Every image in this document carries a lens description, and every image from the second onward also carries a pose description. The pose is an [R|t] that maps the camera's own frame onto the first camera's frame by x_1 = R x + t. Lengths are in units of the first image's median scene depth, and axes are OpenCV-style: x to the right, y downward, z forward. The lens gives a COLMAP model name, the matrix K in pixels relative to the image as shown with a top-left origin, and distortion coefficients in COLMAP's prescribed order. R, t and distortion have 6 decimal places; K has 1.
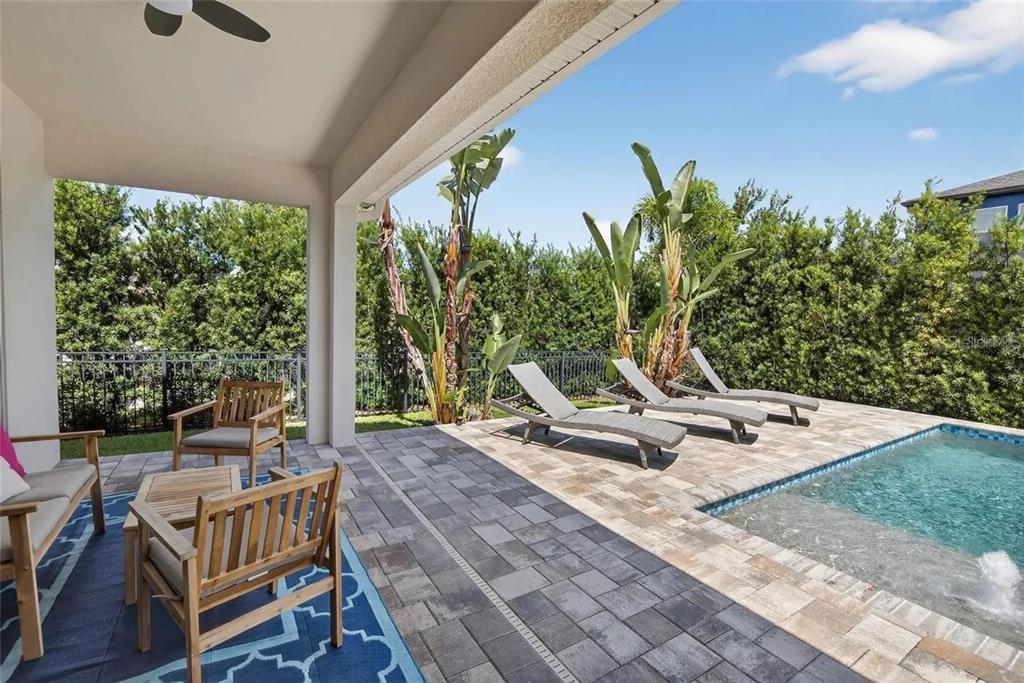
lens RADIAL K [[463.8, 0, 513.9], [0, 463.8, 319.9], [0, 0, 1]] dist [-0.017295, 0.000896]
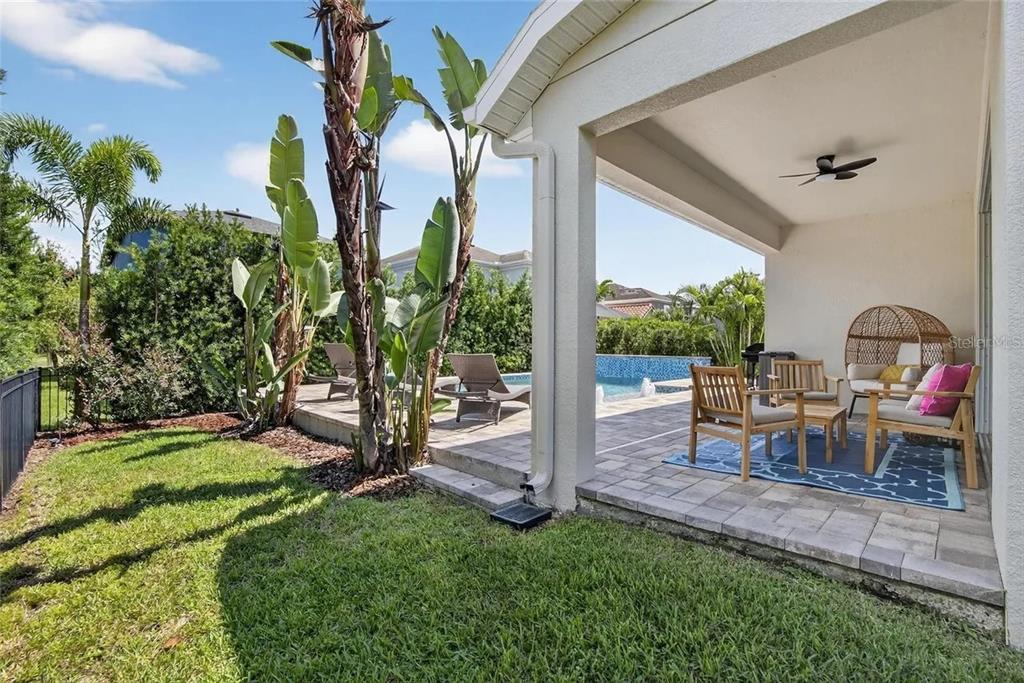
lens RADIAL K [[454.5, 0, 505.7], [0, 454.5, 330.4], [0, 0, 1]] dist [-0.029661, 0.000339]
pose [[-0.210351, 0.001129, 0.977625, -0.693457], [0.005926, 0.999982, 0.000120, 0.033627], [-0.977608, 0.005819, -0.210354, 0.820519]]
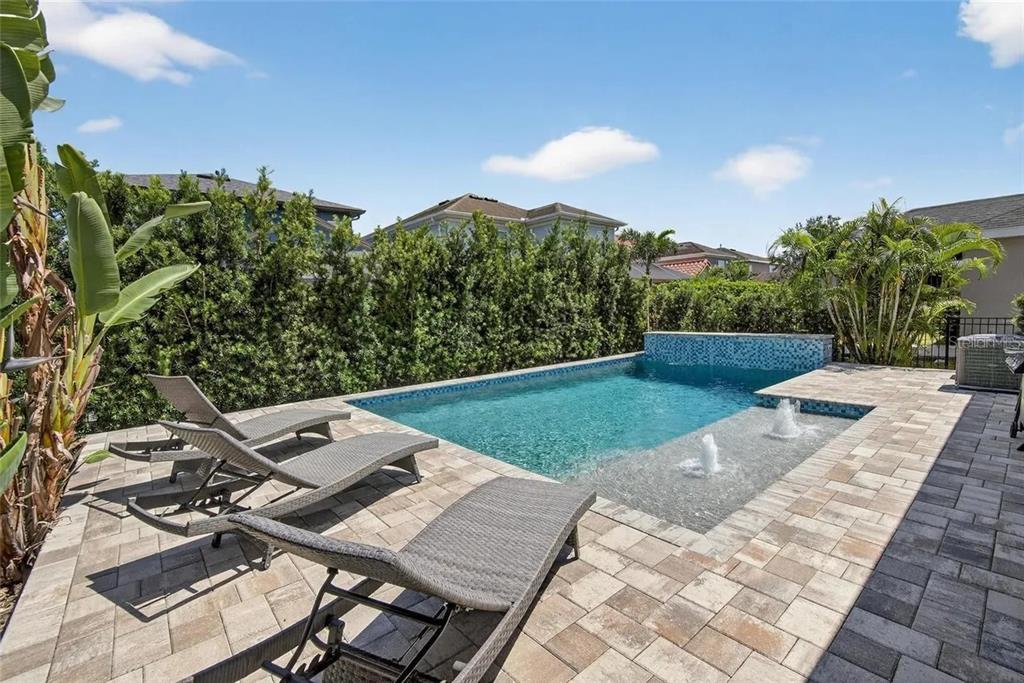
lens RADIAL K [[454.5, 0, 505.7], [0, 454.5, 330.4], [0, 0, 1]] dist [-0.029661, 0.000339]
pose [[-0.135698, -0.072838, 0.988069, -0.148315], [0.046337, 0.995736, 0.079767, -0.010376], [-0.989666, 0.056609, -0.131745, 0.675595]]
